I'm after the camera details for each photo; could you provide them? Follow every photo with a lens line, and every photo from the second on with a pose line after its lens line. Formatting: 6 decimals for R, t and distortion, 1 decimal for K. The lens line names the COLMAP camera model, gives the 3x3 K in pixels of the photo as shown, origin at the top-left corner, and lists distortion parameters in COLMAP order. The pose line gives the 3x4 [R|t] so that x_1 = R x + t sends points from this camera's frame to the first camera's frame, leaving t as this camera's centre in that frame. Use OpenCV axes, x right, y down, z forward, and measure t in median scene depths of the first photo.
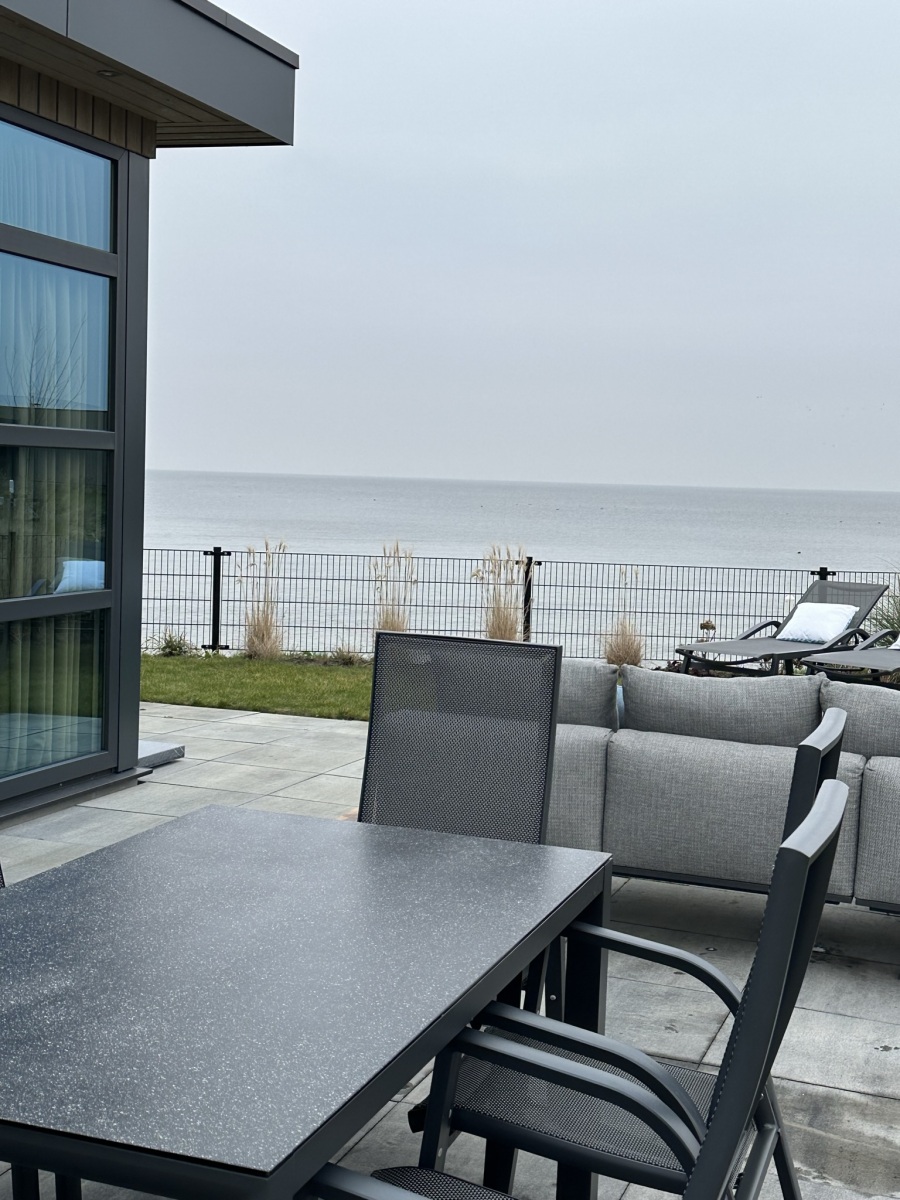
lens RADIAL K [[1554.4, 0, 445.8], [0, 1554.4, 595.8], [0, 0, 1]] dist [0.119824, 0.000000]
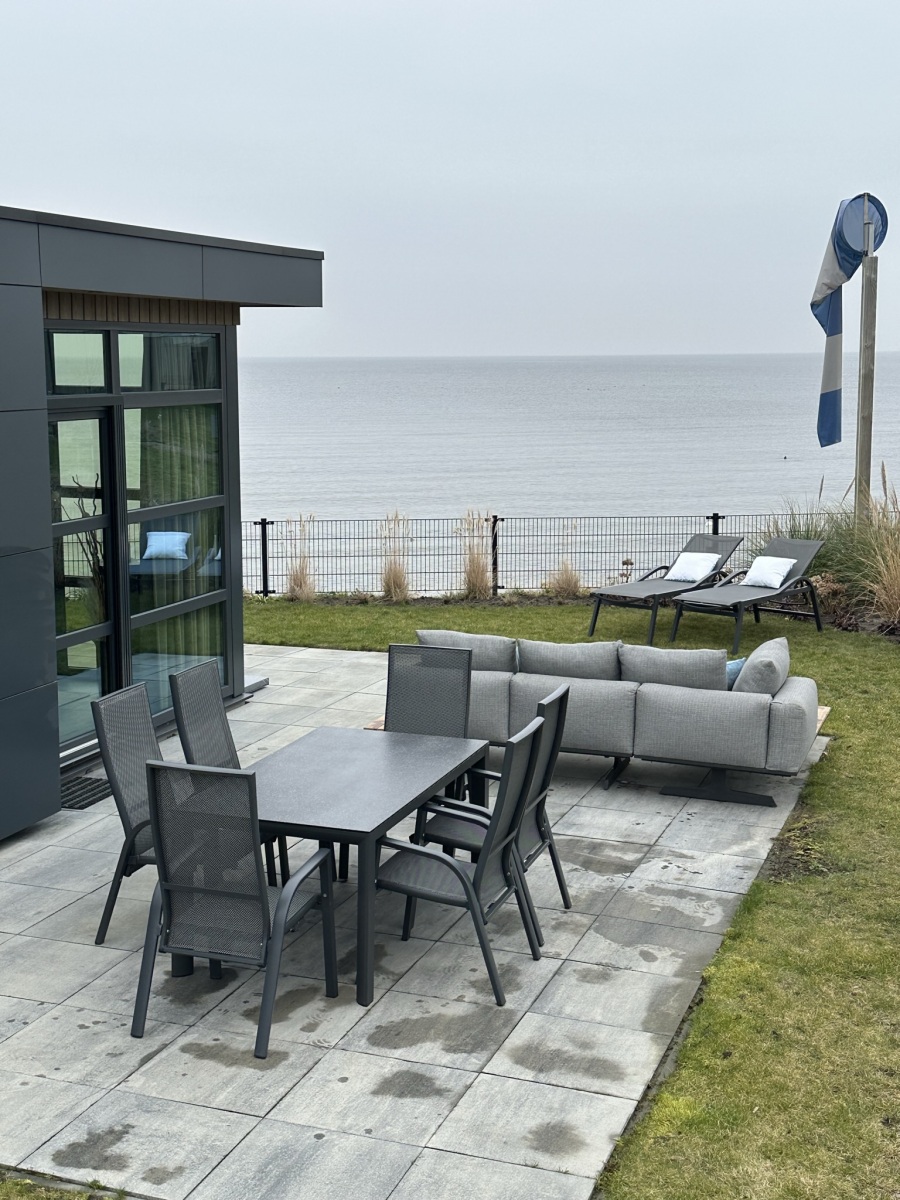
lens RADIAL K [[1554.4, 0, 452.6], [0, 1554.4, 602.8], [0, 0, 1]] dist [0.119824, 0.000000]
pose [[0.999353, -0.035950, 0.000979, 0.017661], [0.035748, 0.995969, 0.082265, -0.082934], [-0.003932, -0.082177, 0.996610, -0.463419]]
